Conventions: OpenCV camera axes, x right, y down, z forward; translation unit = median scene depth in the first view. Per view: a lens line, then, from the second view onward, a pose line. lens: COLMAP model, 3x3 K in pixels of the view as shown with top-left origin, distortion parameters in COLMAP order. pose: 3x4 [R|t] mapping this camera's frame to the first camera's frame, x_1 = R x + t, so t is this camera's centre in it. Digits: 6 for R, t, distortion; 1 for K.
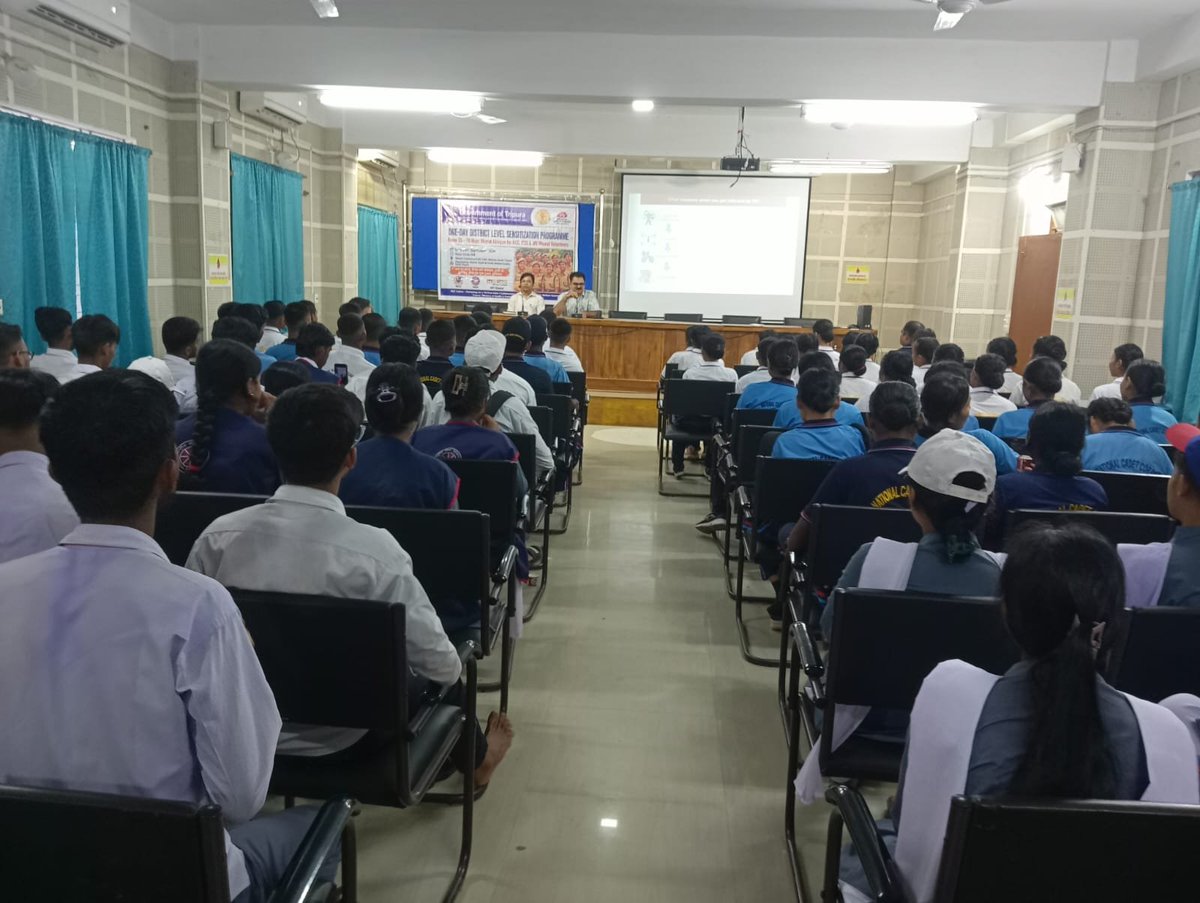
lens RADIAL K [[936.3, 0, 592.1], [0, 936.3, 450.9], [0, 0, 1]] dist [0.083019, -0.183089]
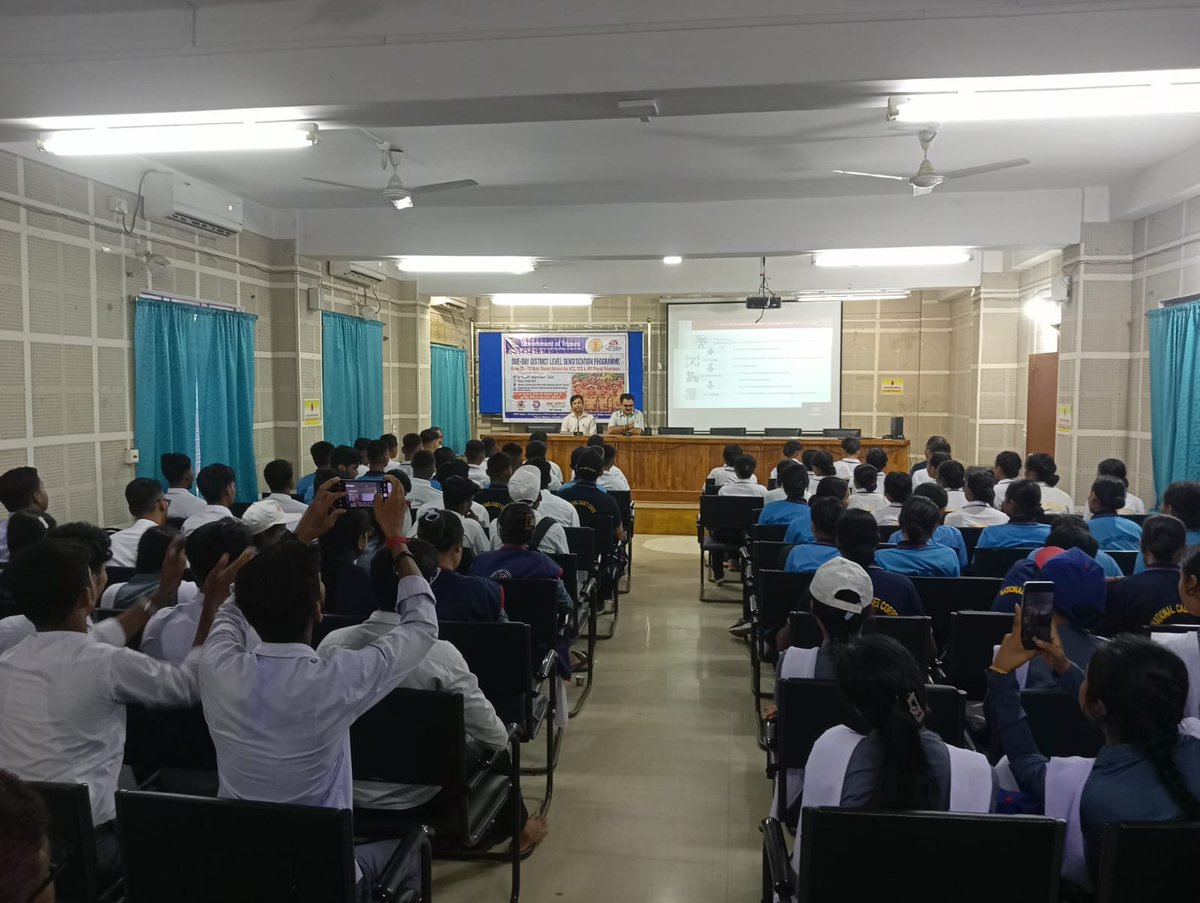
lens RADIAL K [[936.3, 0, 592.1], [0, 936.3, 450.9], [0, 0, 1]] dist [0.083019, -0.183089]
pose [[0.996846, -0.030326, -0.073339, 0.031090], [0.022277, 0.993882, -0.108178, -0.011256], [0.076171, 0.106203, 0.991423, -0.115964]]
